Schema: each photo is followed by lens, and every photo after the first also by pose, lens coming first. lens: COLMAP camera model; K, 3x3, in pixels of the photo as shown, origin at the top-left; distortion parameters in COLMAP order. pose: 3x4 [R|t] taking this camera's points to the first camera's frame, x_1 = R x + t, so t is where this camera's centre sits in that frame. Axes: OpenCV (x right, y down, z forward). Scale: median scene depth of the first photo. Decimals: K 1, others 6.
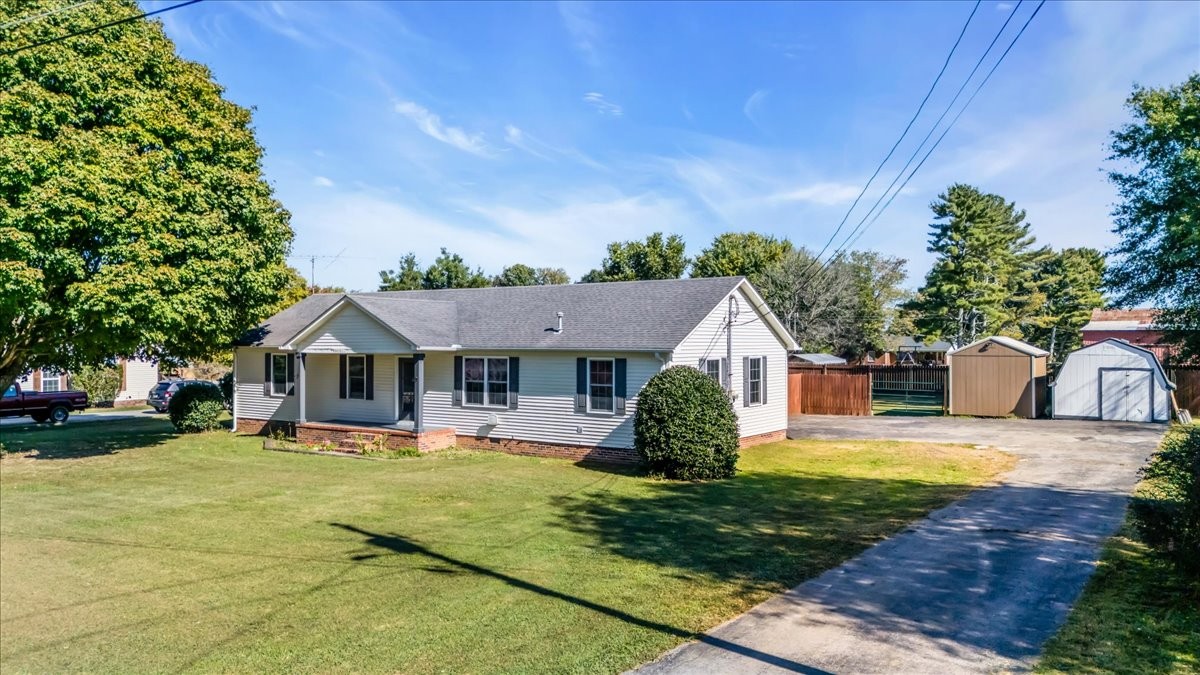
lens RADIAL K [[900.5, 0, 600.0], [0, 900.5, 337.5], [0, 0, 1]] dist [0.061231, -0.000307]
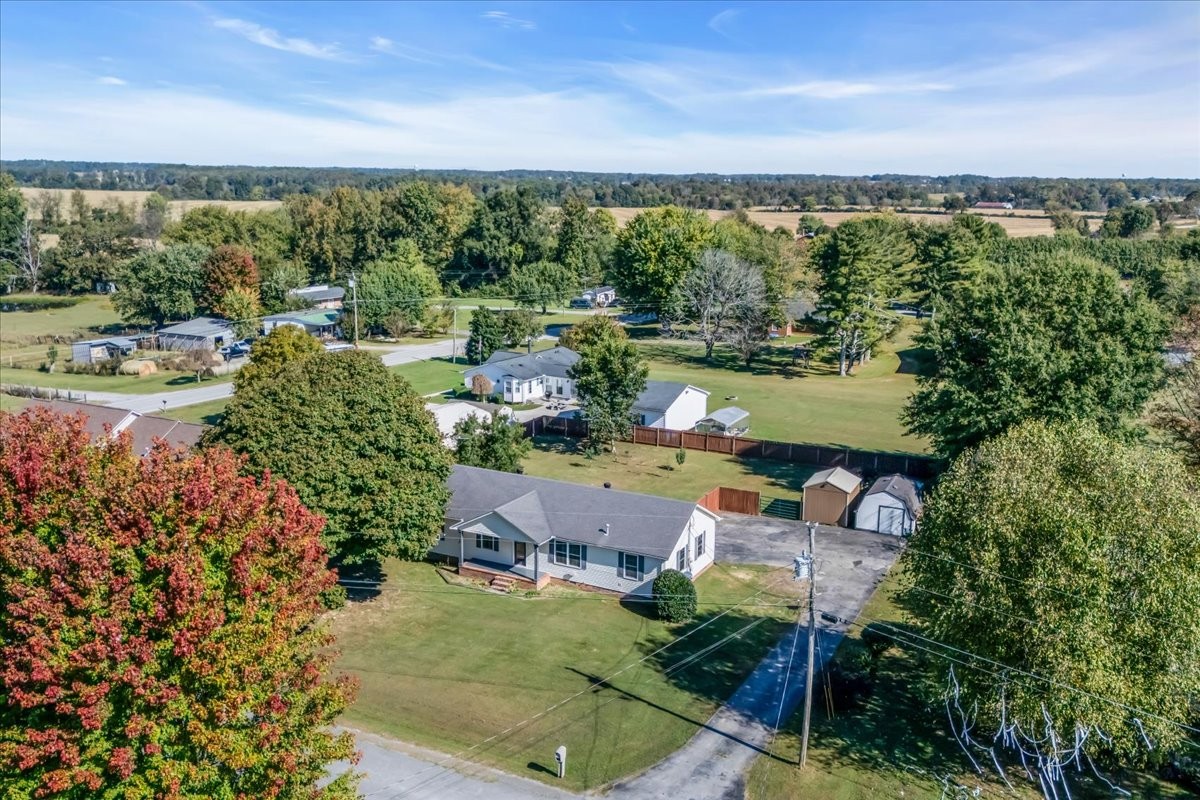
lens RADIAL K [[1062.5, 0, 600.0], [0, 1062.5, 400.0], [0, 0, 1]] dist [0.113978, -0.243018]
pose [[0.992787, -0.014760, 0.118978, -0.339132], [-0.010282, 0.978254, 0.207155, -0.789302], [-0.119448, -0.206884, 0.971046, -1.252282]]
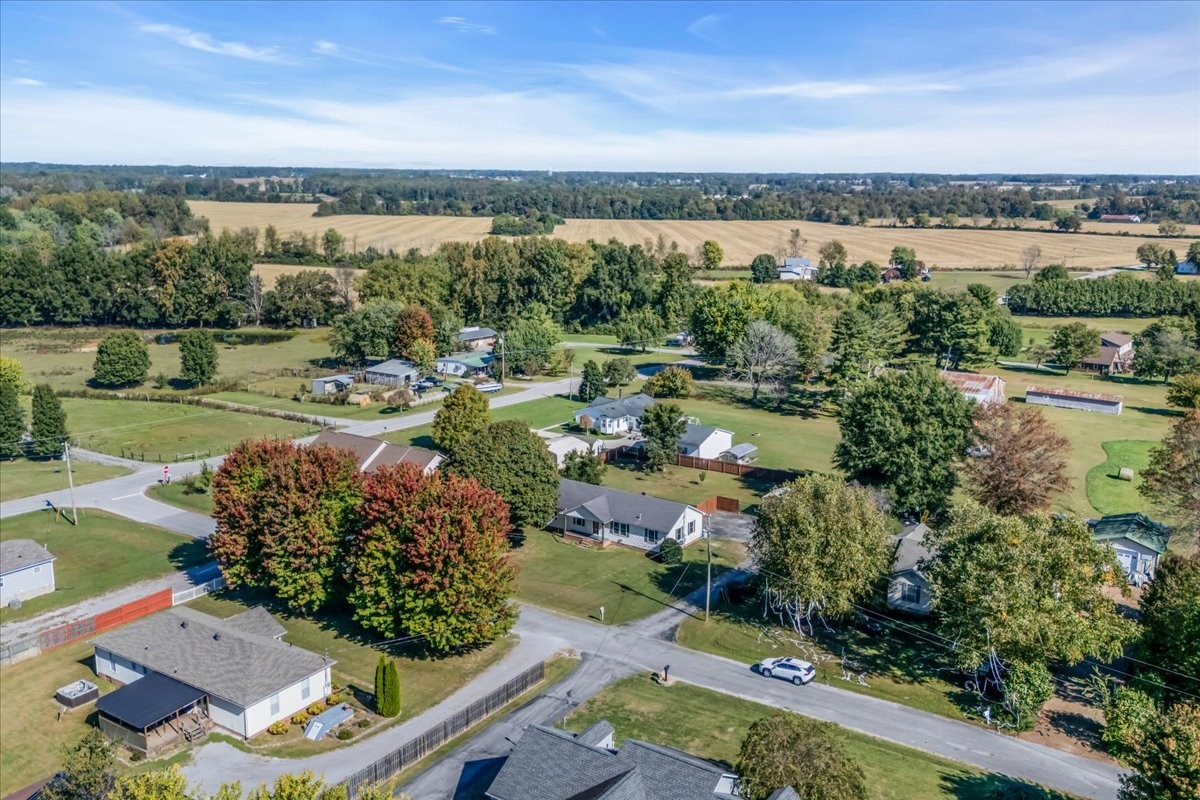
lens RADIAL K [[1062.5, 0, 600.0], [0, 1062.5, 400.0], [0, 0, 1]] dist [0.113978, -0.243018]
pose [[0.999962, 0.008603, 0.001525, -0.227497], [-0.008731, 0.977458, 0.210951, -1.460039], [0.000324, -0.210957, 0.977495, -3.345891]]
